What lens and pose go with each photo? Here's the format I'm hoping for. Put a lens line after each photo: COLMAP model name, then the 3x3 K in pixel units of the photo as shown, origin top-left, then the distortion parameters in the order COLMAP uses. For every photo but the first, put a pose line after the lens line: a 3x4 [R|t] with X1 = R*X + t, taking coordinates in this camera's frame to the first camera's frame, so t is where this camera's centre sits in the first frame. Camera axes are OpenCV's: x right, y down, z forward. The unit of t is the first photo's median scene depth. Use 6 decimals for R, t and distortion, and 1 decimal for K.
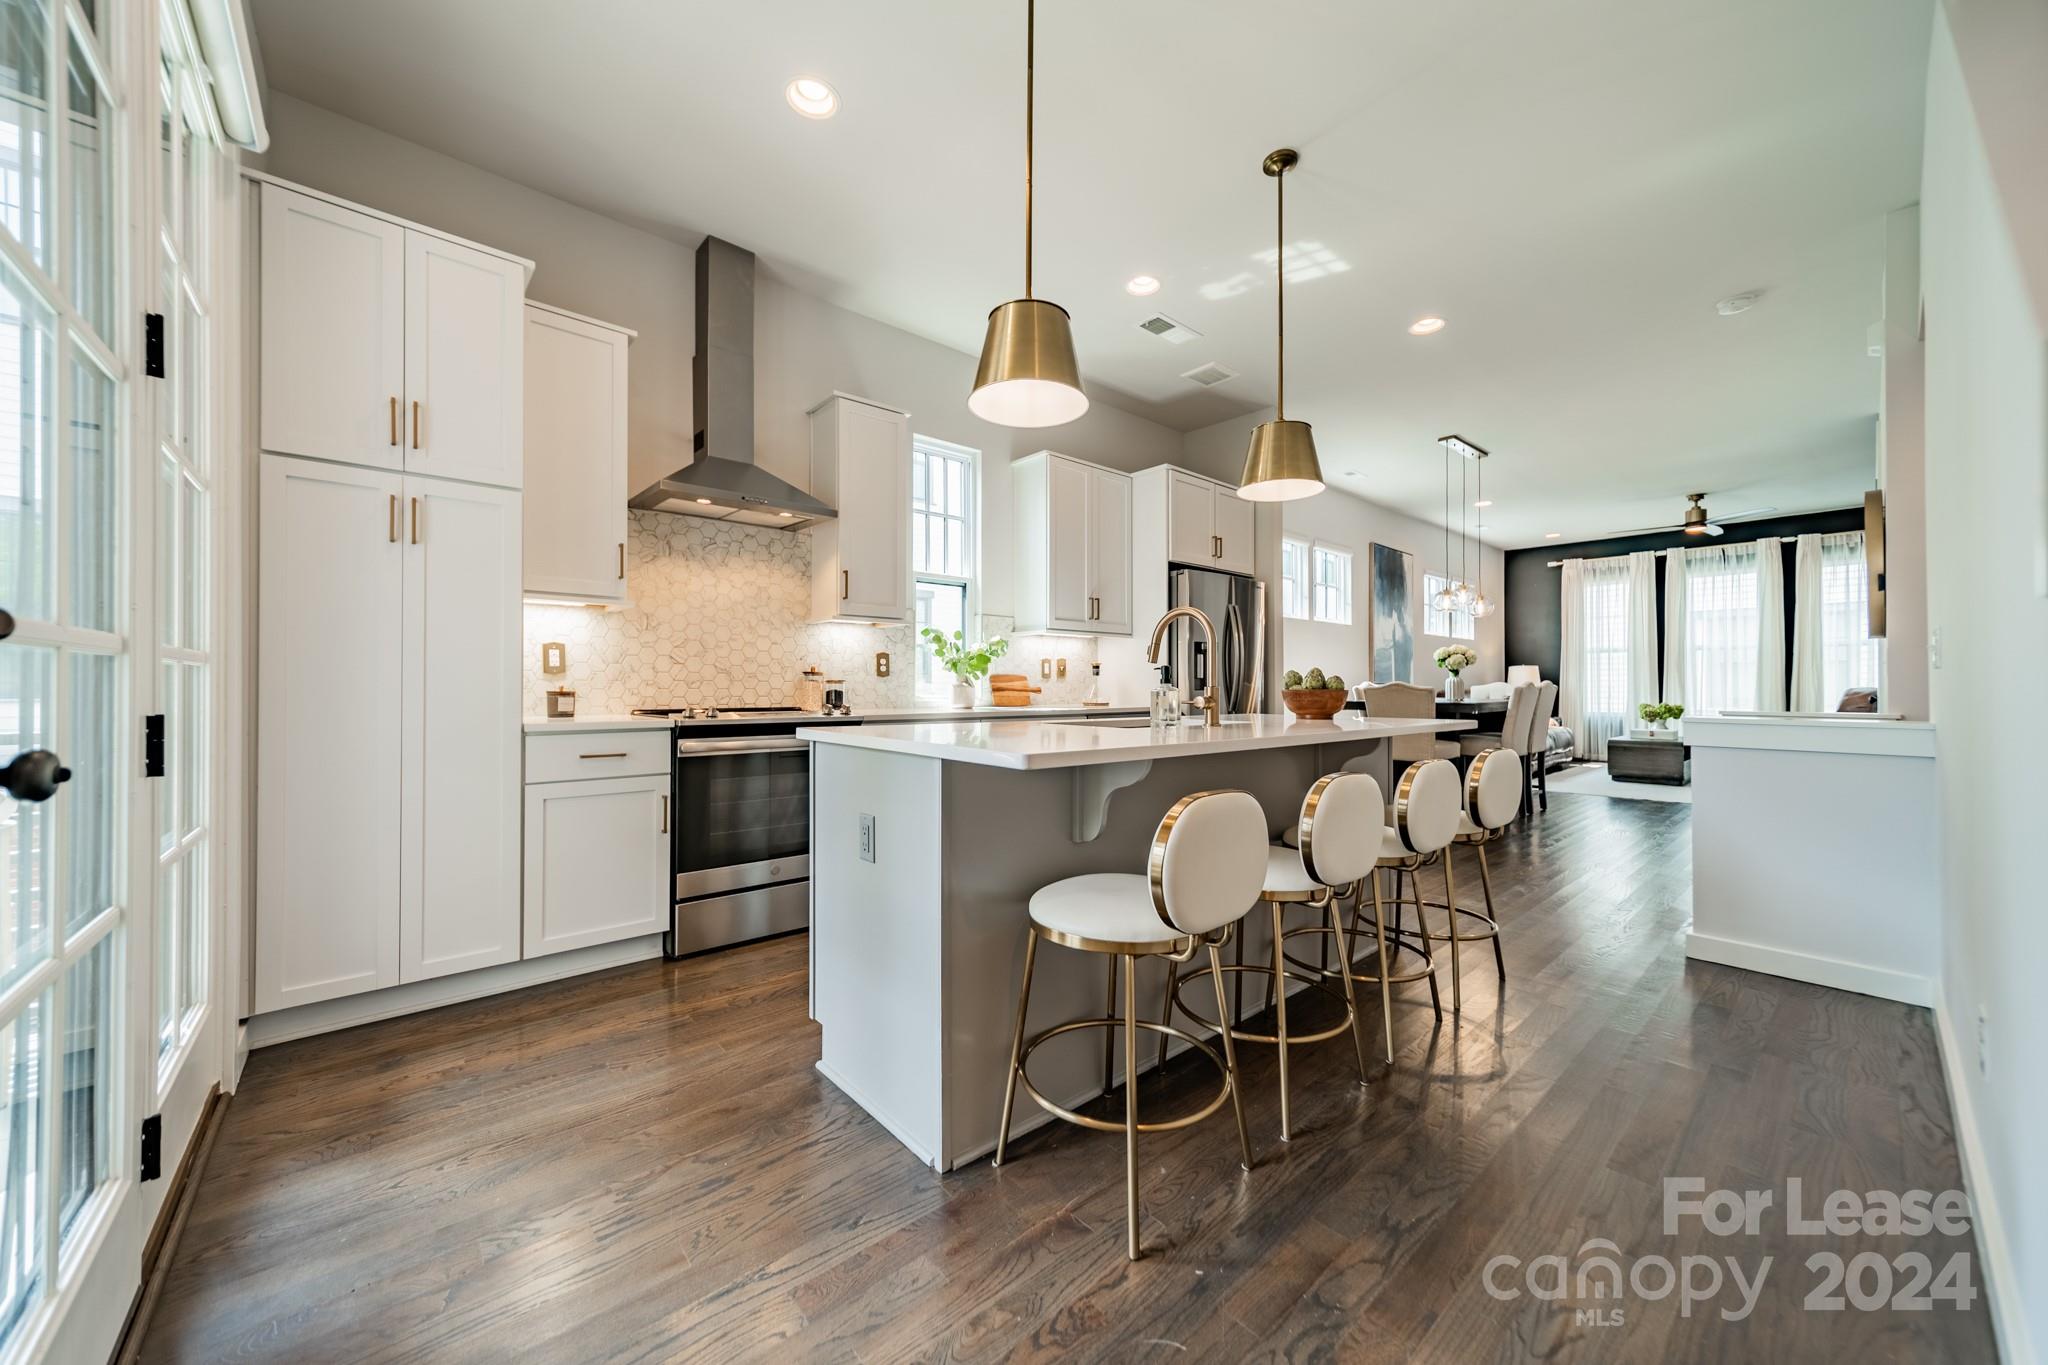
lens RADIAL K [[726.5, 0, 1035.0], [0, 726.5, 684.4], [0, 0, 1]] dist [0.008148, -0.000606]
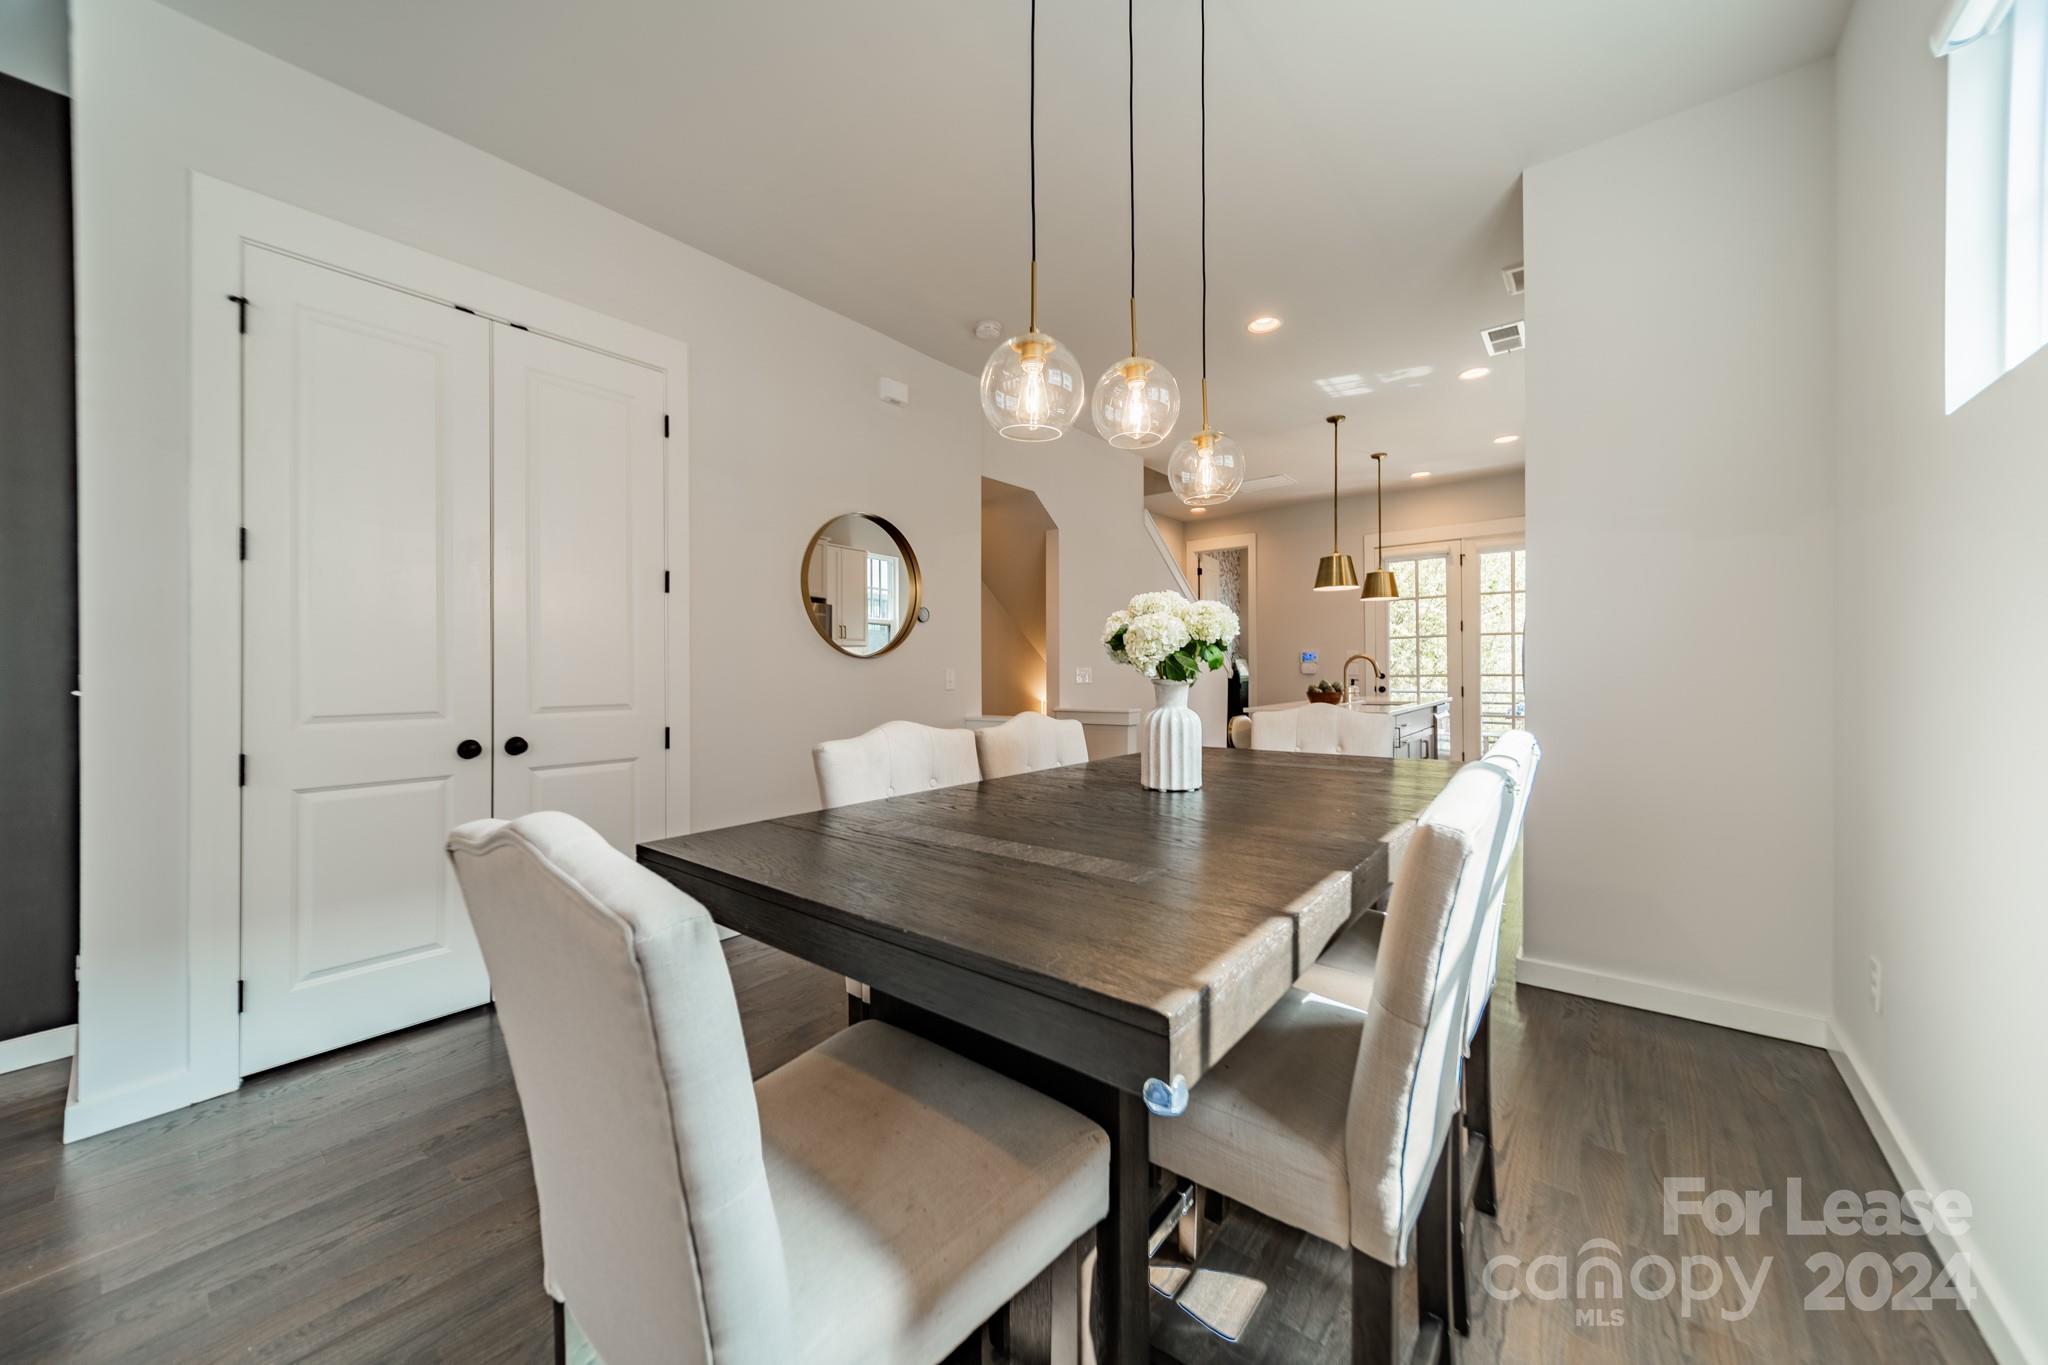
lens RADIAL K [[726.5, 0, 1019.0], [0, 726.5, 675.9], [0, 0, 1]] dist [0.008148, -0.000606]
pose [[-0.986303, 0.014664, -0.164292, 0.486840], [0.014173, 0.999891, 0.004164, -0.016496], [0.164335, 0.001779, -0.986403, 0.907077]]
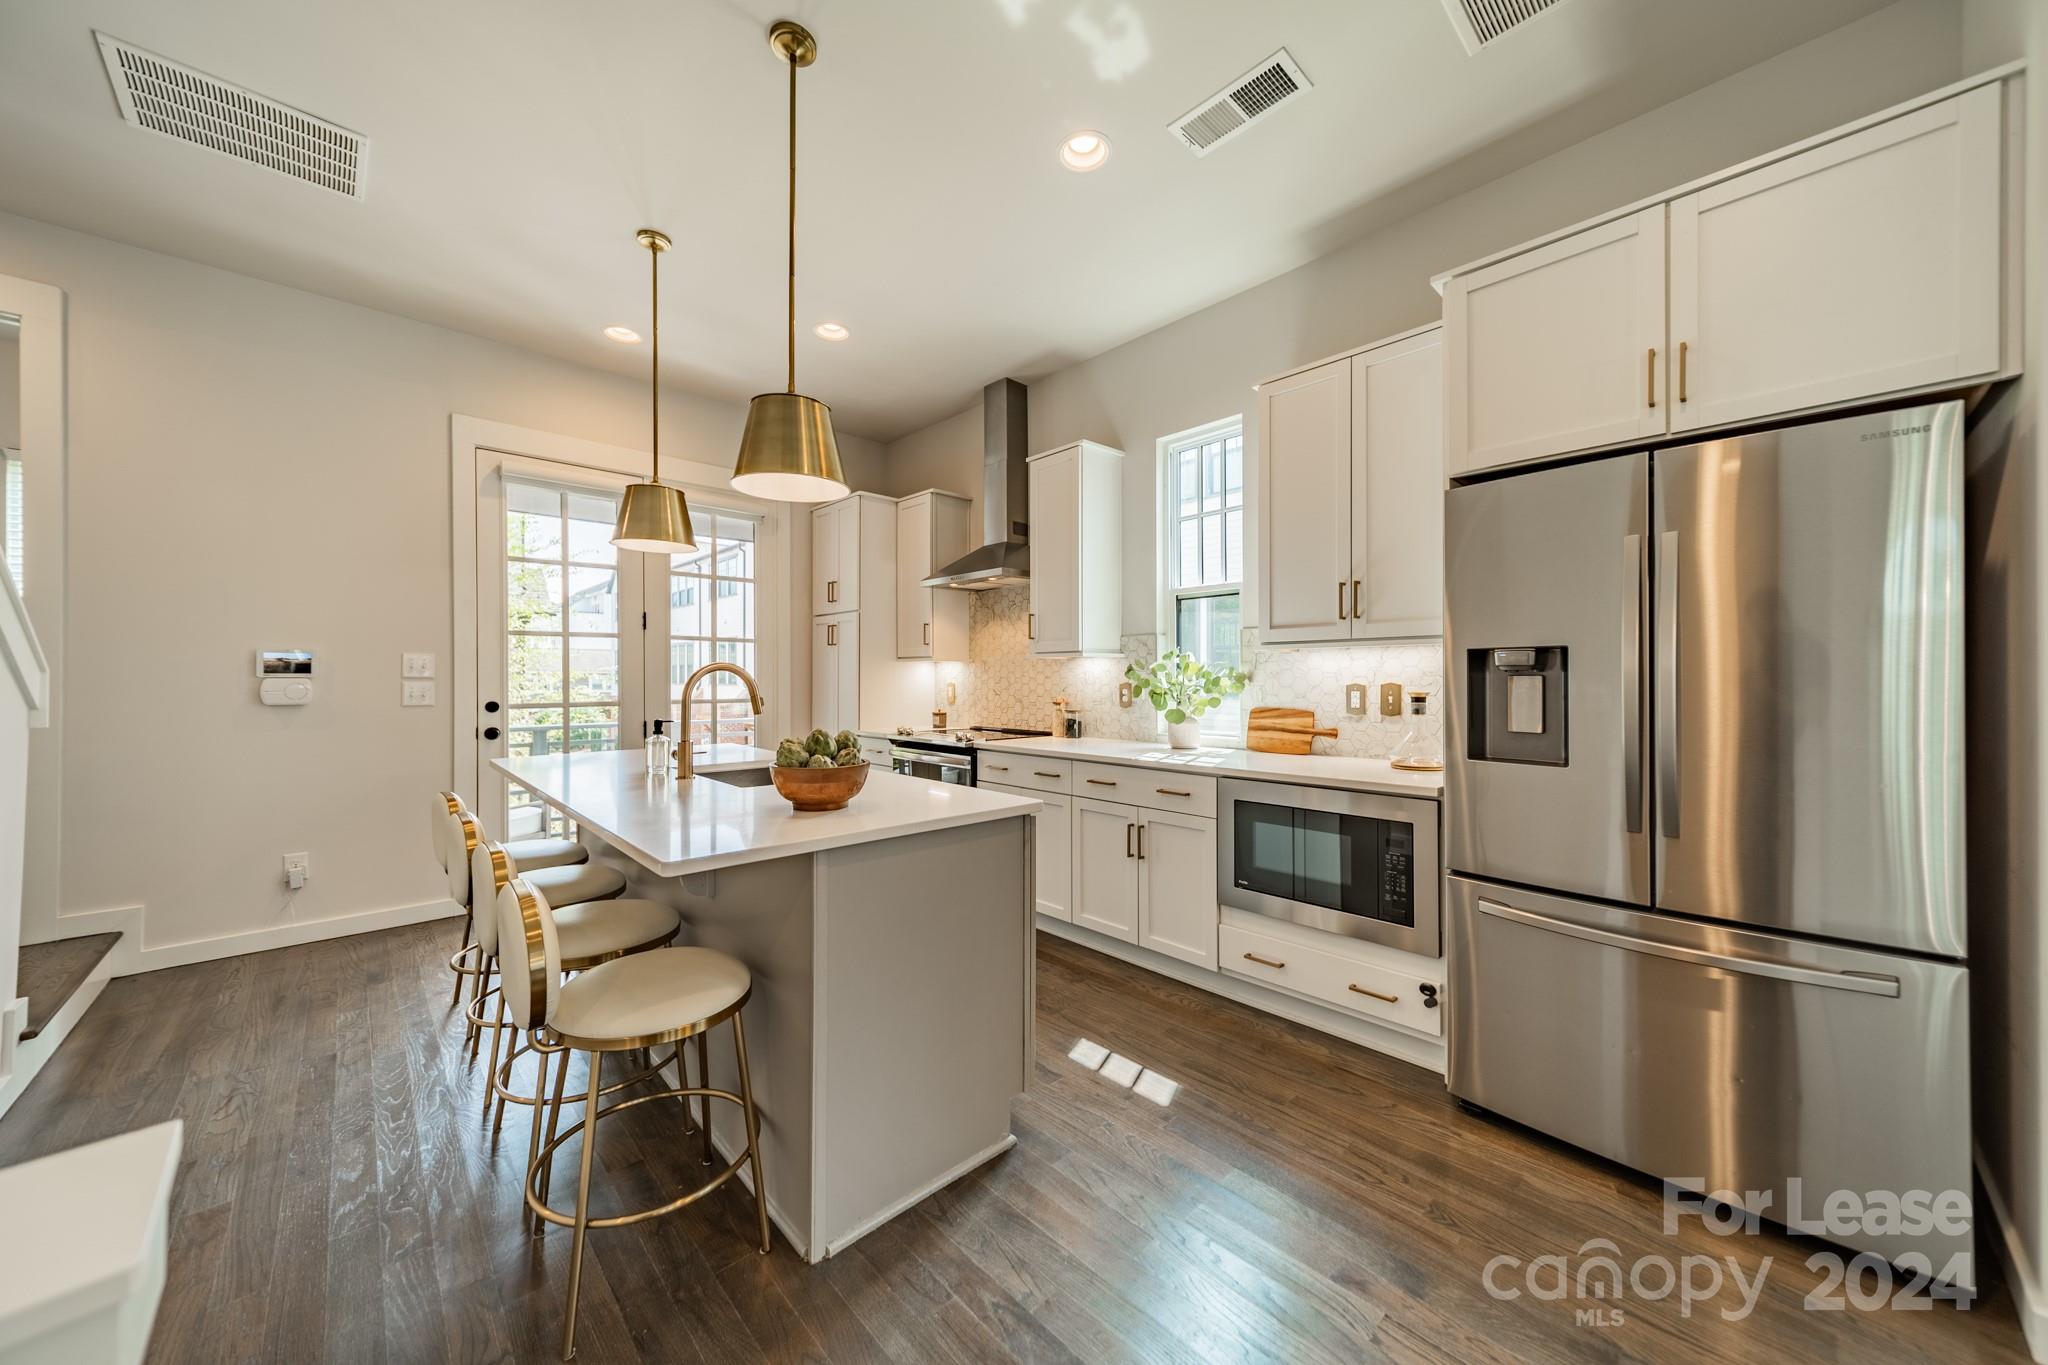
lens RADIAL K [[726.5, 0, 1035.2], [0, 726.5, 679.1], [0, 0, 1]] dist [0.008148, -0.000606]
pose [[0.038366, -0.001412, -0.999263, 0.351849], [0.002473, 0.999996, -0.001318, -0.021908], [0.999261, -0.002420, 0.038369, 0.391329]]
